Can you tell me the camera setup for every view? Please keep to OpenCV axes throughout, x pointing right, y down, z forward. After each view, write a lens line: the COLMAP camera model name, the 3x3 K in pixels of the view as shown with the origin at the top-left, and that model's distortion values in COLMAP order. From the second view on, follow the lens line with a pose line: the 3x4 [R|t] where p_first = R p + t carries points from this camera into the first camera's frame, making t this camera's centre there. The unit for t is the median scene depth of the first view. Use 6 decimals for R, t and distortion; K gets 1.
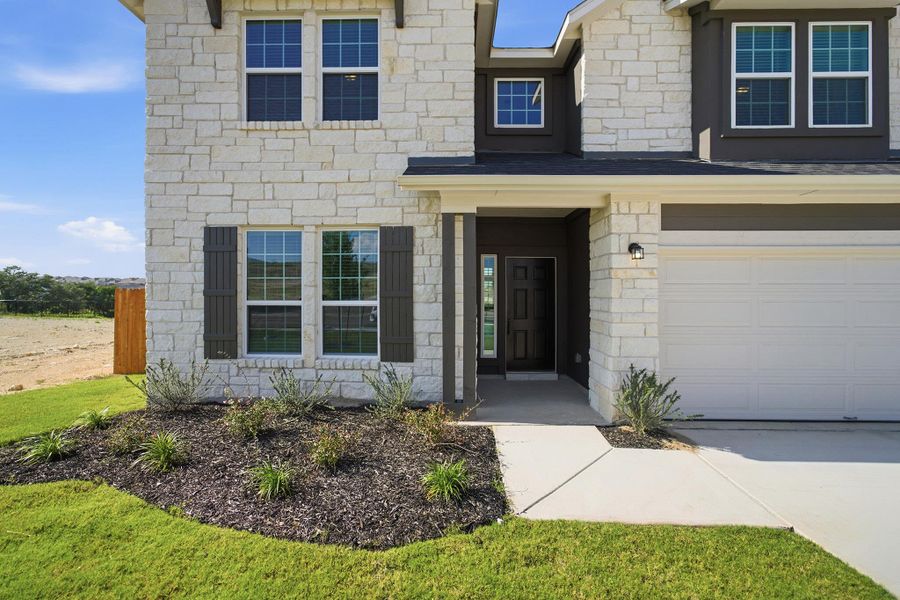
lens RADIAL K [[377.8, 0, 449.2], [0, 377.8, 302.8], [0, 0, 1]] dist [-0.008595, 0.005831]
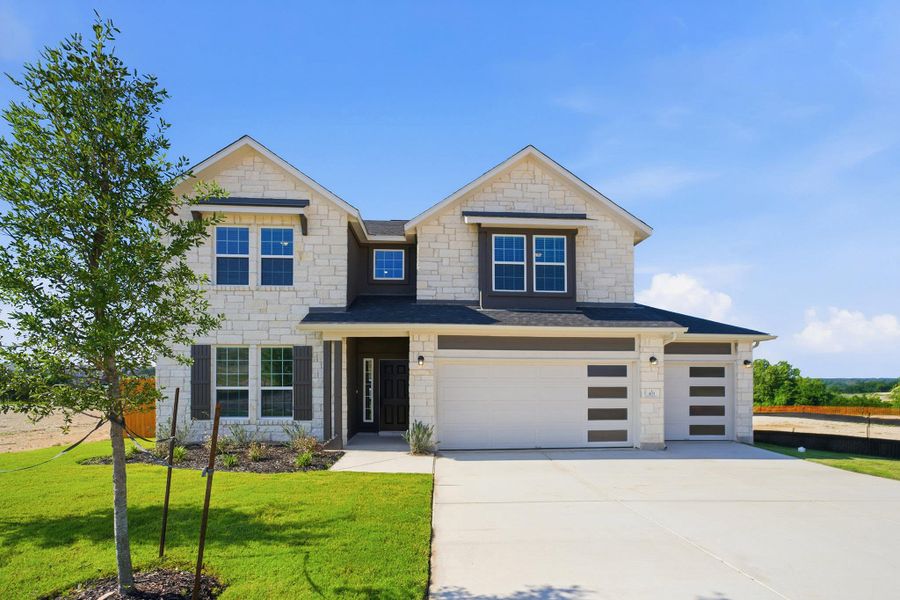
lens RADIAL K [[387.4, 0, 444.1], [0, 387.4, 383.8], [0, 0, 1]] dist [0.003198, -0.000072]
pose [[0.998283, 0.000021, 0.058581, 0.417413], [0.000620, 0.999940, -0.010929, 0.000808], [-0.058577, 0.010946, 0.998223, -0.867192]]
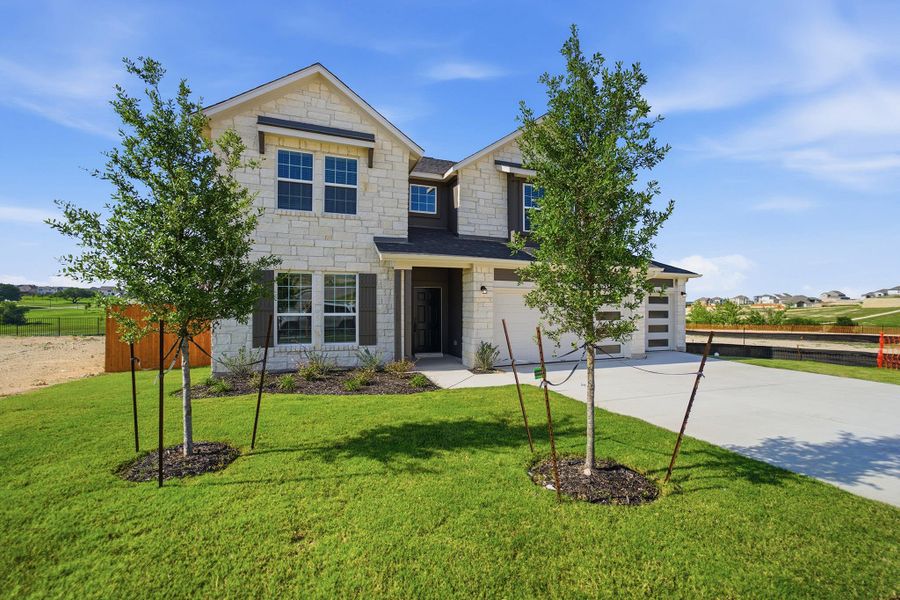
lens RADIAL K [[377.8, 0, 448.5], [0, 377.8, 305.2], [0, 0, 1]] dist [-0.008595, 0.005831]
pose [[0.934263, 0.001182, 0.356583, -0.427236], [0.003229, 0.999925, -0.011777, -0.019063], [-0.356570, 0.012154, 0.934189, -0.877542]]
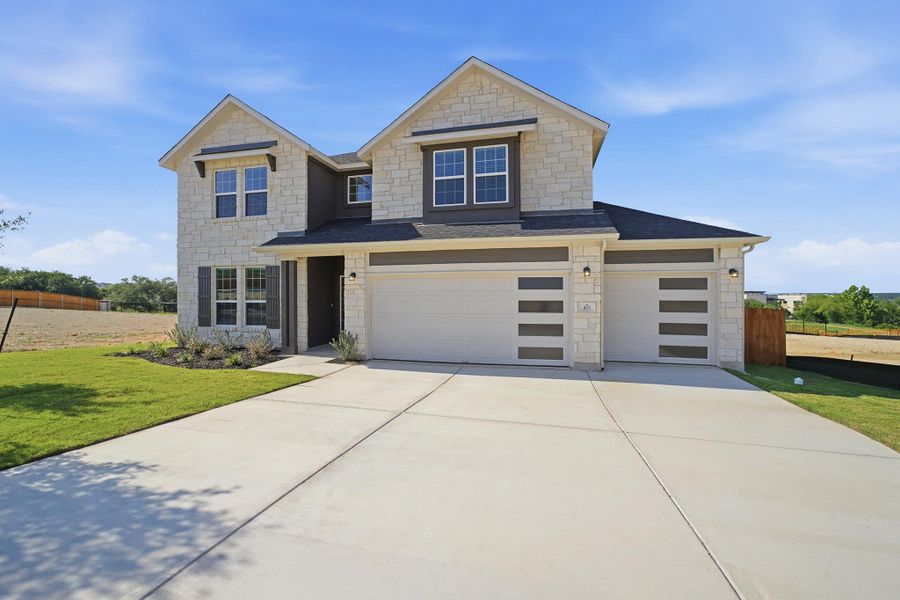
lens RADIAL K [[377.8, 0, 442.0], [0, 377.8, 304.5], [0, 0, 1]] dist [-0.008595, 0.005831]
pose [[0.970931, 0.003036, -0.239340, 1.267663], [-0.004162, 0.999983, -0.004199, 0.022138], [0.239323, 0.005073, 0.970927, -0.808516]]
